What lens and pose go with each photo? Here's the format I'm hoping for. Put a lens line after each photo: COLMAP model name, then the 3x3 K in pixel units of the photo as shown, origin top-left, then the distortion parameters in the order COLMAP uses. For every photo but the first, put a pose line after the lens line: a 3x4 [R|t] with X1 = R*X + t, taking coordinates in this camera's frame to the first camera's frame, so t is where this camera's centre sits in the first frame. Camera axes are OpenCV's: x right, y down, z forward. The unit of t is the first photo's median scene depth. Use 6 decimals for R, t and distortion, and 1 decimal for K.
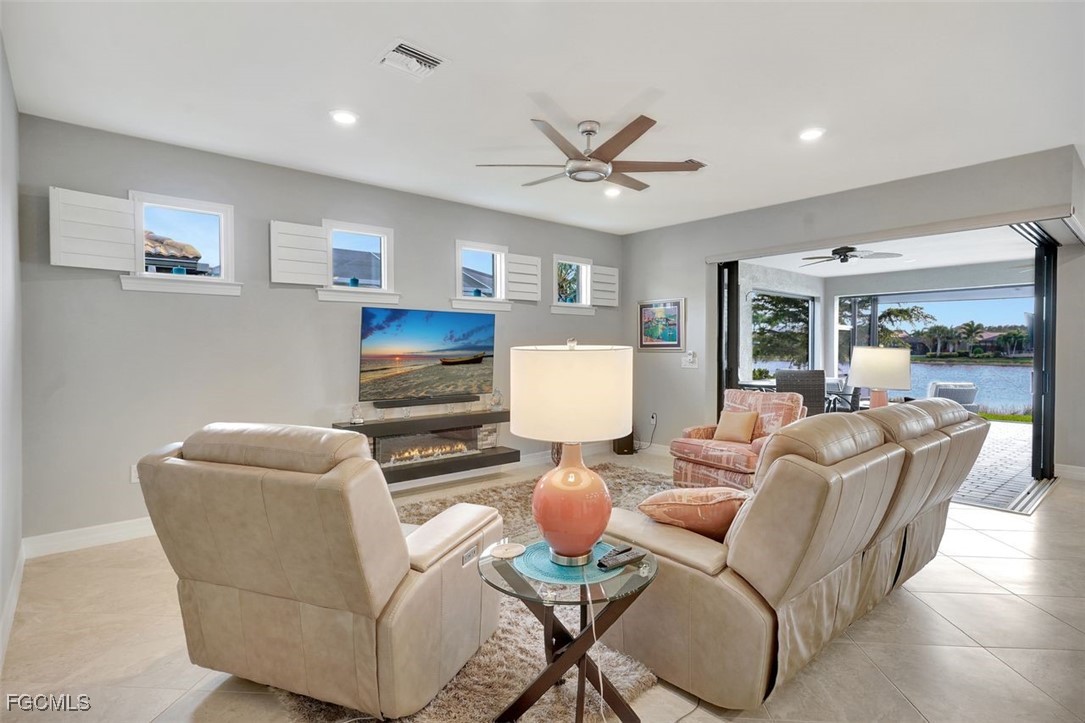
lens RADIAL K [[550.3, 0, 542.5], [0, 550.3, 361.5], [0, 0, 1]] dist [-0.000784, 0.000650]
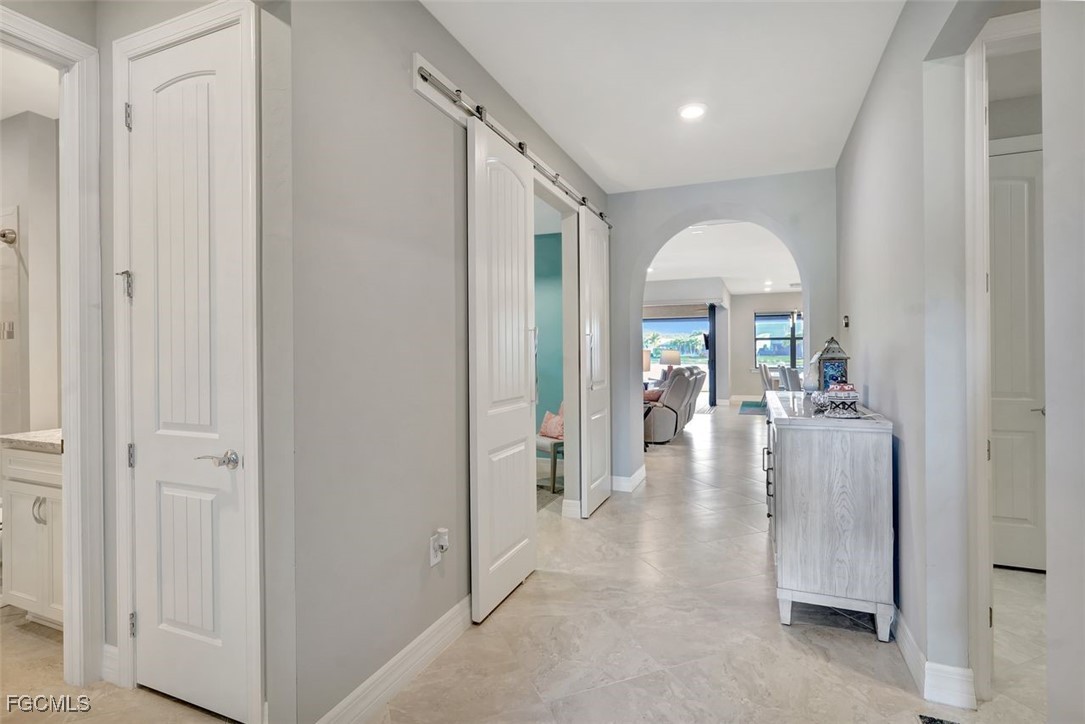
lens RADIAL K [[526.6, 0, 539.5], [0, 526.6, 352.5], [0, 0, 1]] dist [-0.002341, 0.000014]
pose [[0.899317, -0.007674, 0.437230, -0.637690], [0.017913, 0.999653, -0.019300, 0.013114], [-0.436930, 0.025189, 0.899143, -0.608782]]
